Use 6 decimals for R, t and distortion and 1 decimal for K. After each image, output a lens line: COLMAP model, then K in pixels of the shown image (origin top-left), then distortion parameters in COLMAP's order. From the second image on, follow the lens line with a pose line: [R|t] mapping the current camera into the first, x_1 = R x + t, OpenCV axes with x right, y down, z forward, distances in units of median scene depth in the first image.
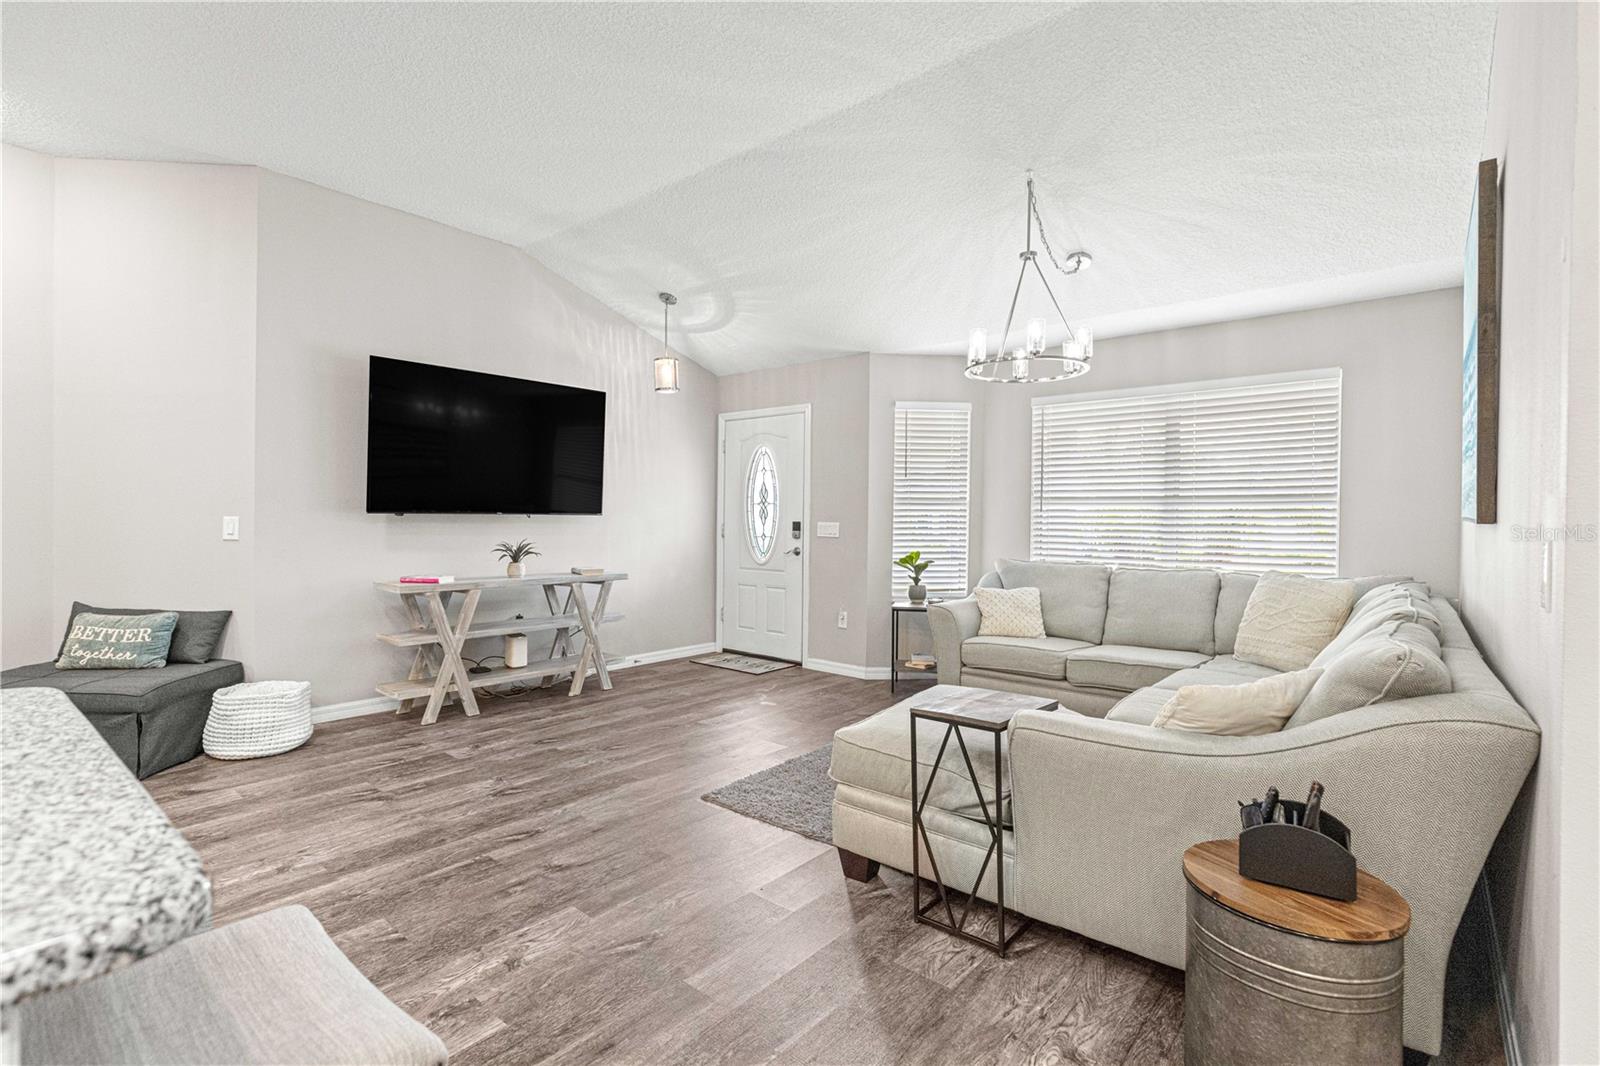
lens RADIAL K [[718.9, 0, 799.6], [0, 718.9, 524.0], [0, 0, 1]] dist [0.007906, 0.000237]
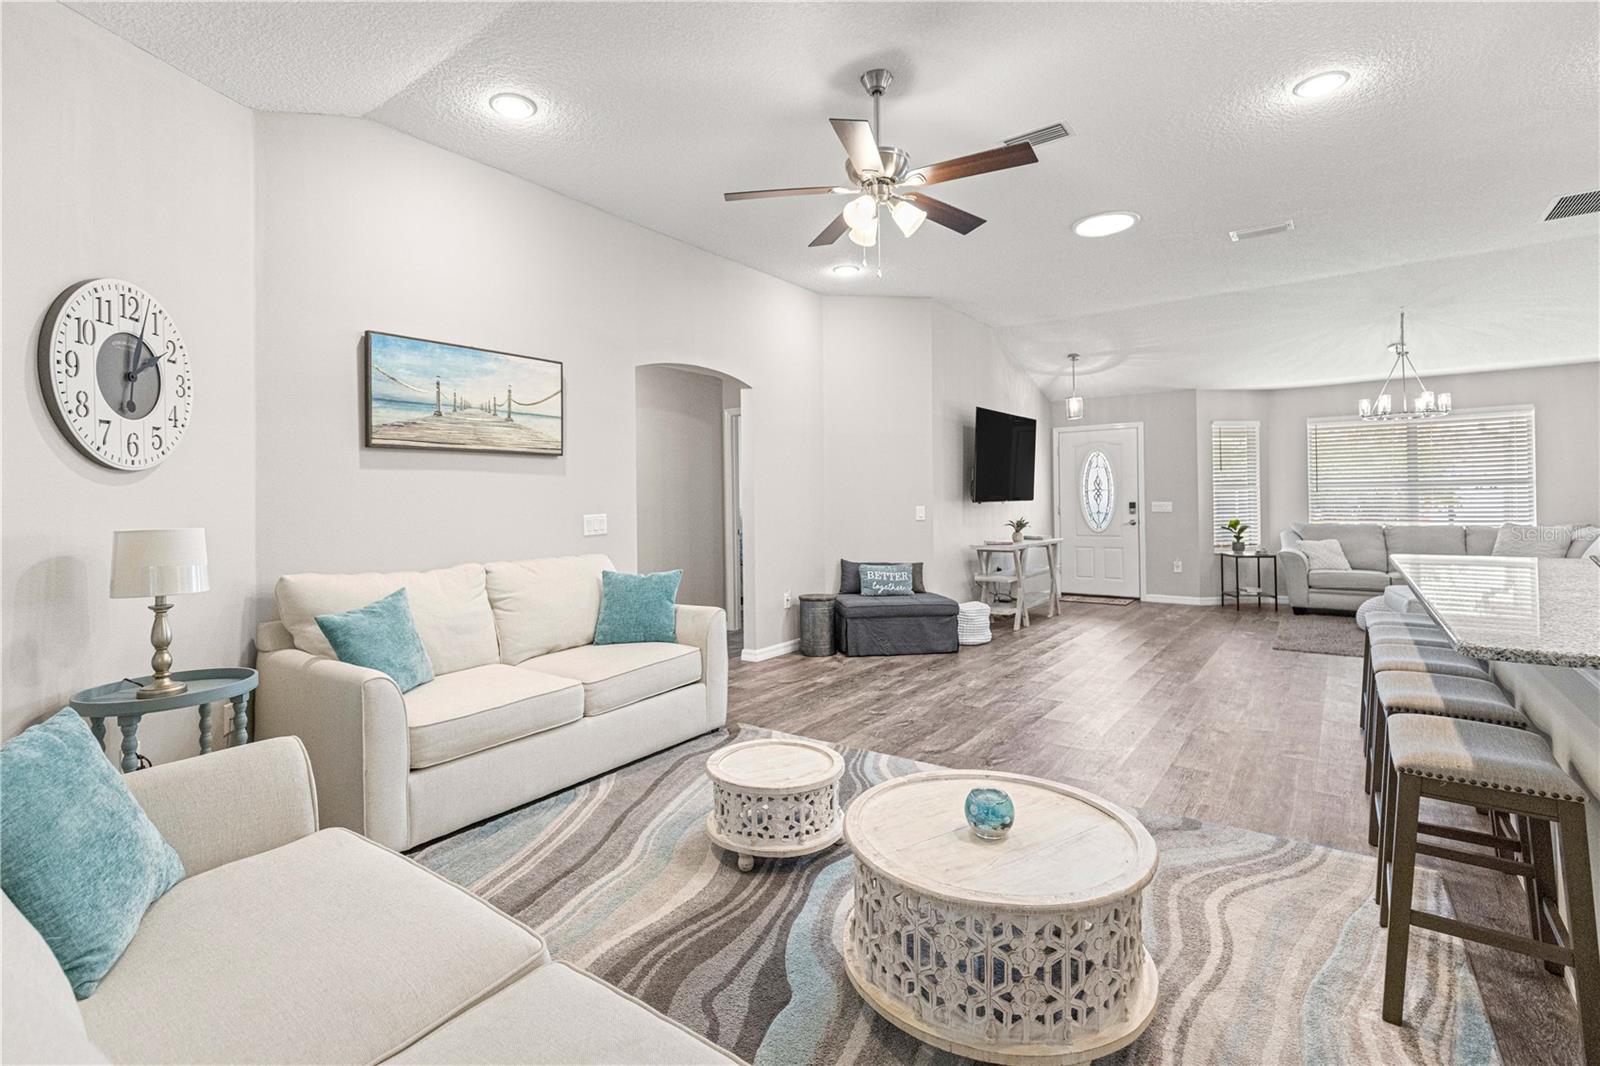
lens RADIAL K [[718.9, 0, 821.3], [0, 718.9, 497.8], [0, 0, 1]] dist [0.007906, 0.000237]
pose [[0.997434, -0.023637, 0.067579, -0.800113], [0.024338, 0.999658, -0.009573, -0.014525], [-0.067329, 0.011193, 0.997668, -0.459291]]
